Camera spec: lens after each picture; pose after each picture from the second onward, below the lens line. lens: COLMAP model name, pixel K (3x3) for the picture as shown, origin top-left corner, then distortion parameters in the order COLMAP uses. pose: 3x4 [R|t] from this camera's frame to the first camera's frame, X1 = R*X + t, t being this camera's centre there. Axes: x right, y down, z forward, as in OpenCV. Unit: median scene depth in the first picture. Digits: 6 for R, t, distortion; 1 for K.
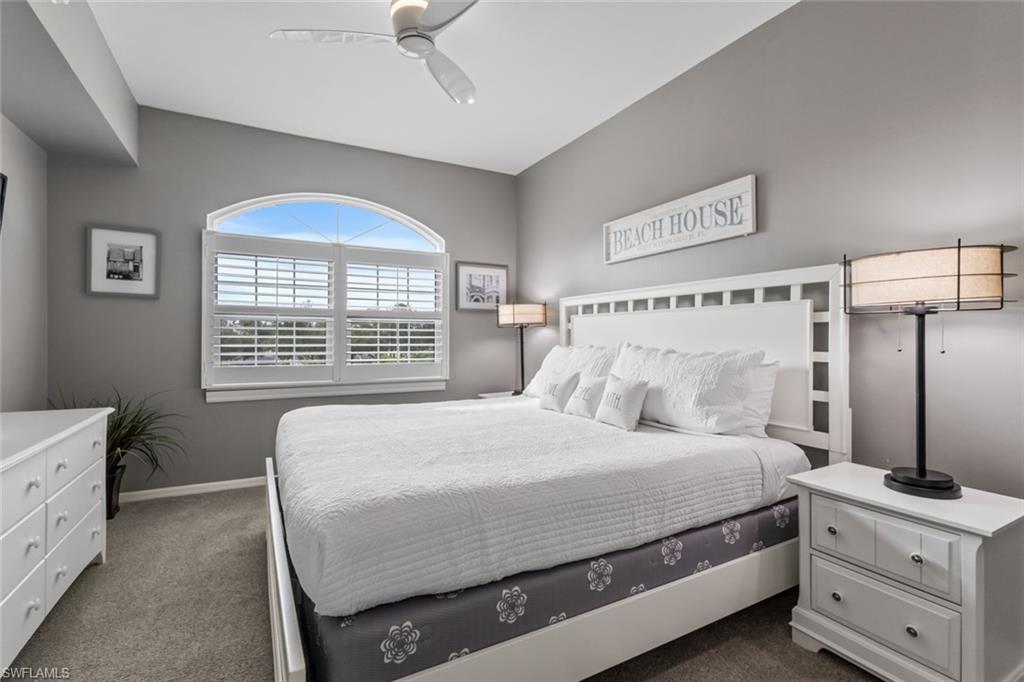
lens RADIAL K [[471.9, 0, 517.9], [0, 471.9, 334.2], [0, 0, 1]] dist [-0.000516, 0.001238]
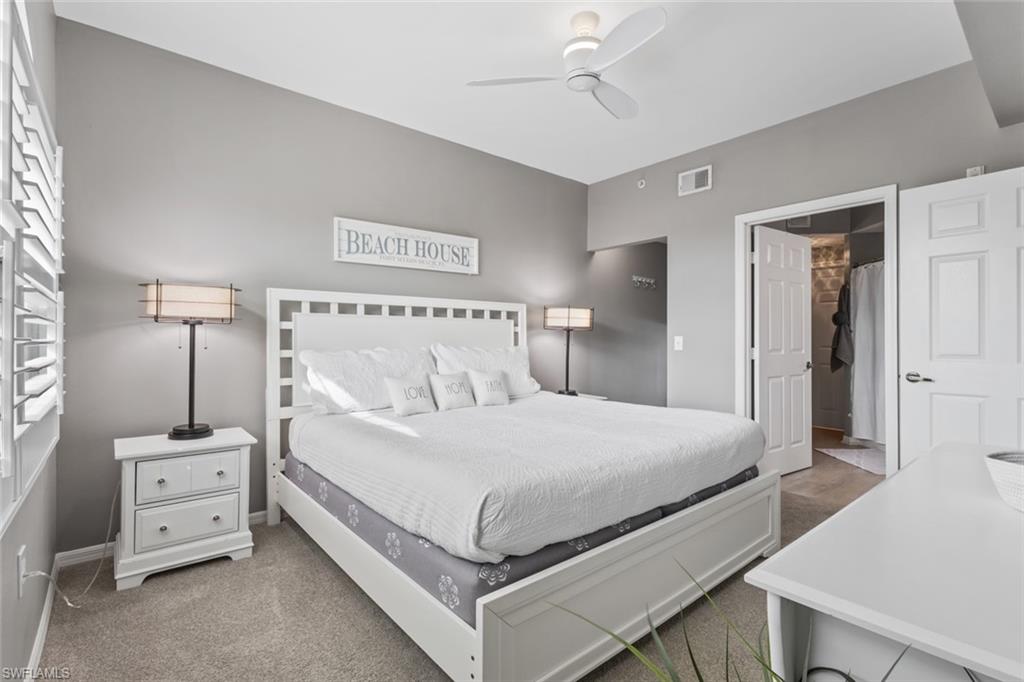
lens RADIAL K [[471.9, 0, 505.6], [0, 471.9, 336.8], [0, 0, 1]] dist [-0.000516, 0.001238]
pose [[-0.176079, 0.007823, 0.984345, -0.880413], [-0.004693, 0.999950, -0.008786, 0.008212], [-0.984365, -0.006167, -0.176033, 0.944077]]
